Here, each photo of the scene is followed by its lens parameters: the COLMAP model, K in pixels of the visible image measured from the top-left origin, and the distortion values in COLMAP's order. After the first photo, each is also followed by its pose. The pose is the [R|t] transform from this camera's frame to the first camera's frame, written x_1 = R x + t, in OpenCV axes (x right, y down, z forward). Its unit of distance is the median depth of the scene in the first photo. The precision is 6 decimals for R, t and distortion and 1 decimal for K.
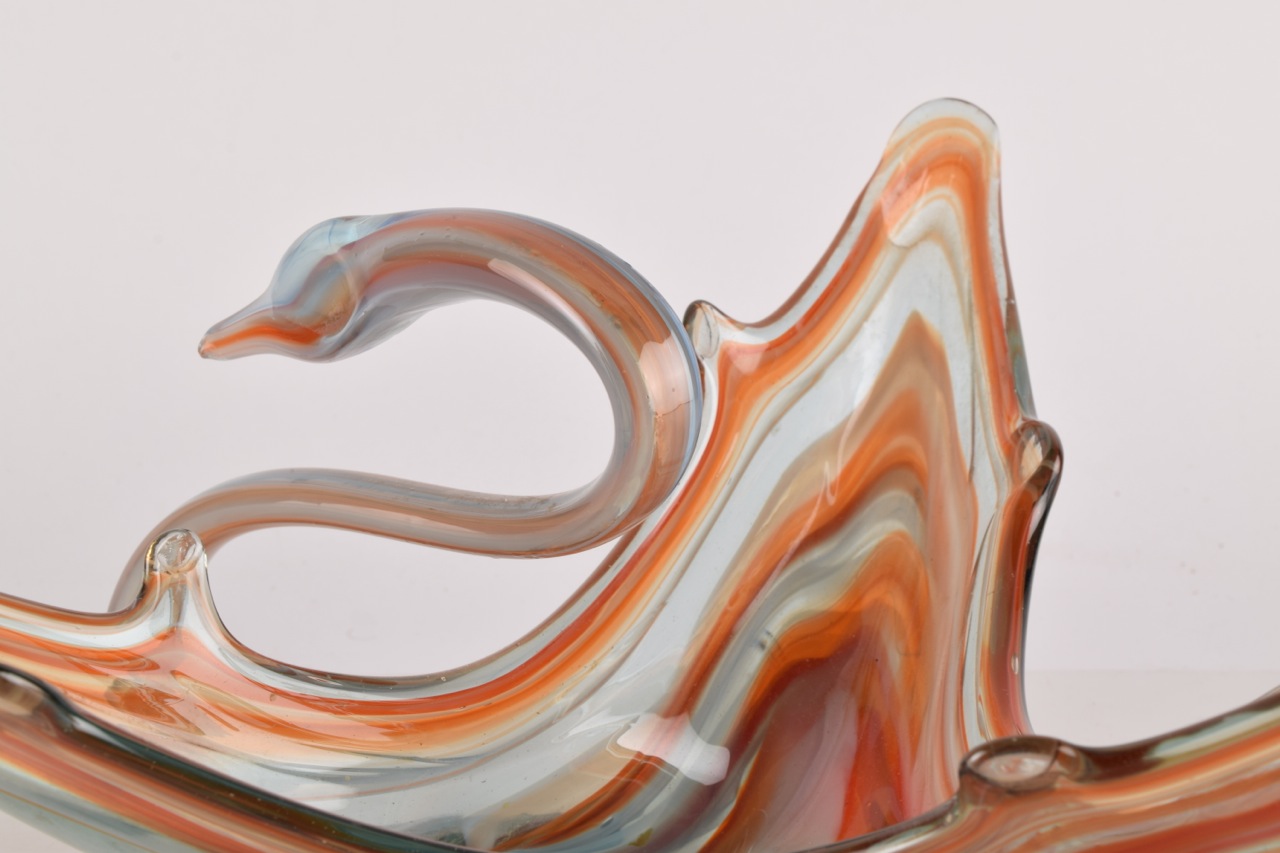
lens RADIAL K [[2953.6, 0, 636.8], [0, 2953.6, 422.7], [0, 0, 1]] dist [0.123052, 0.000000]
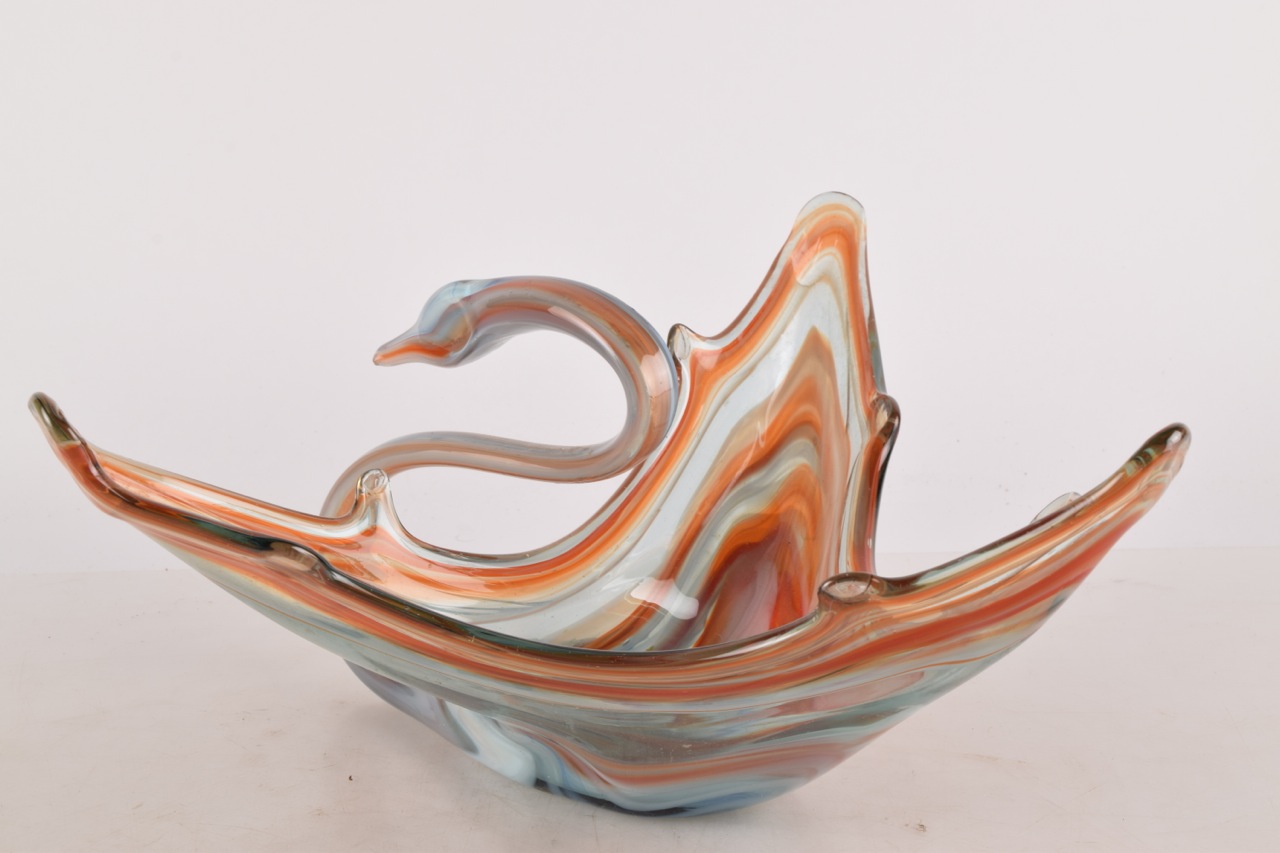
lens RADIAL K [[2468.4, 0, 641.7], [0, 2468.4, 426.1], [0, 0, 1]] dist [-0.059389, 0.000000]
pose [[0.999875, -0.015790, -0.000868, 0.001845], [0.015803, 0.999711, 0.018091, -0.010905], [0.000583, -0.018102, 0.999836, -0.385480]]
